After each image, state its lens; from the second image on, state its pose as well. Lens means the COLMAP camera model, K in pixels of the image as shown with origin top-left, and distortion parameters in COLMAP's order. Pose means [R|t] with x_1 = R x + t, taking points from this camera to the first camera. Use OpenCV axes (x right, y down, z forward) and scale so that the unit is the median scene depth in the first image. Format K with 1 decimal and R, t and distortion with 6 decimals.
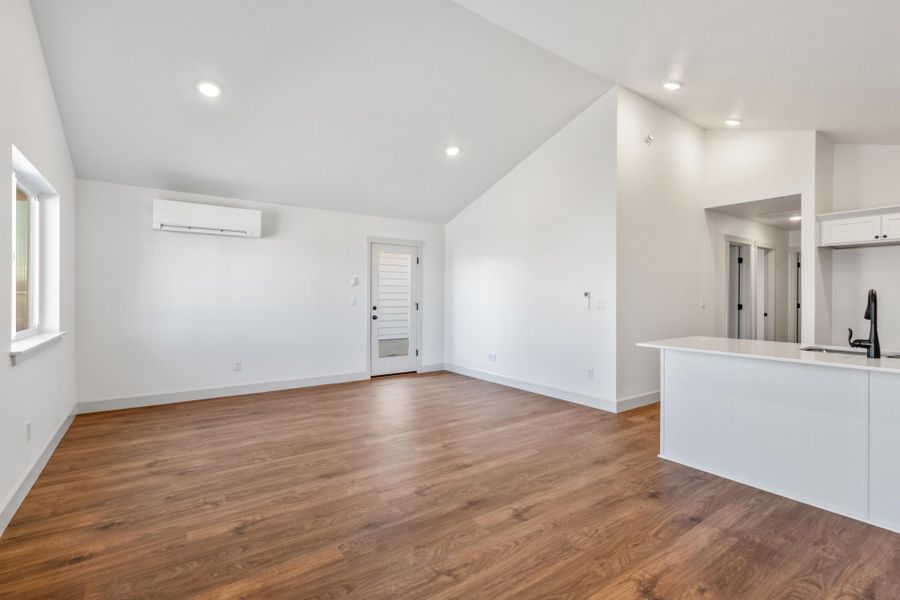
lens RADIAL K [[414.8, 0, 451.1], [0, 414.8, 297.2], [0, 0, 1]] dist [-0.003412, 0.001745]
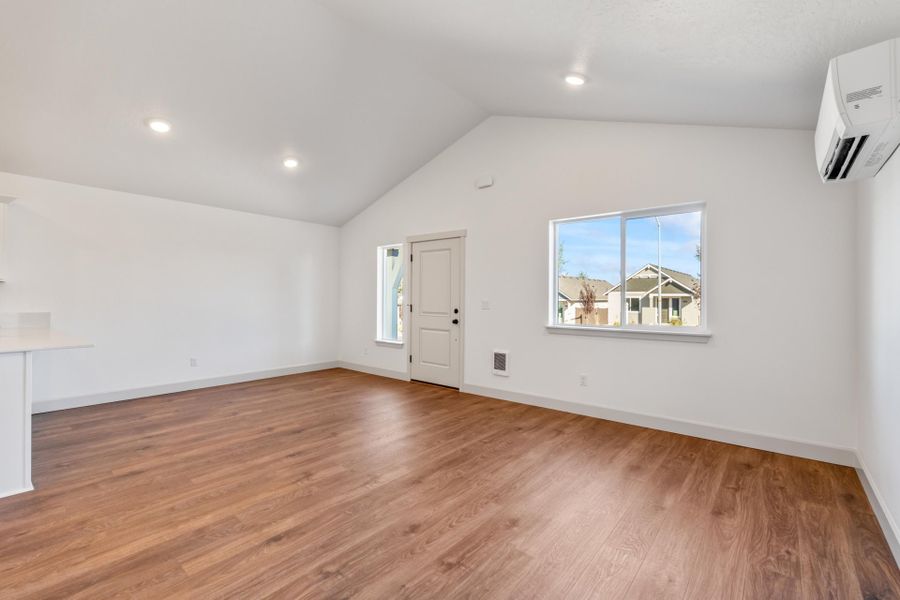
lens RADIAL K [[392.7, 0, 450.4], [0, 392.7, 299.4], [0, 0, 1]] dist [-0.000477, 0.000115]
pose [[-0.967270, -0.006716, -0.253662, -0.095513], [-0.008948, 0.999931, 0.007646, -0.002039], [0.253593, 0.009665, -0.967263, 1.993218]]
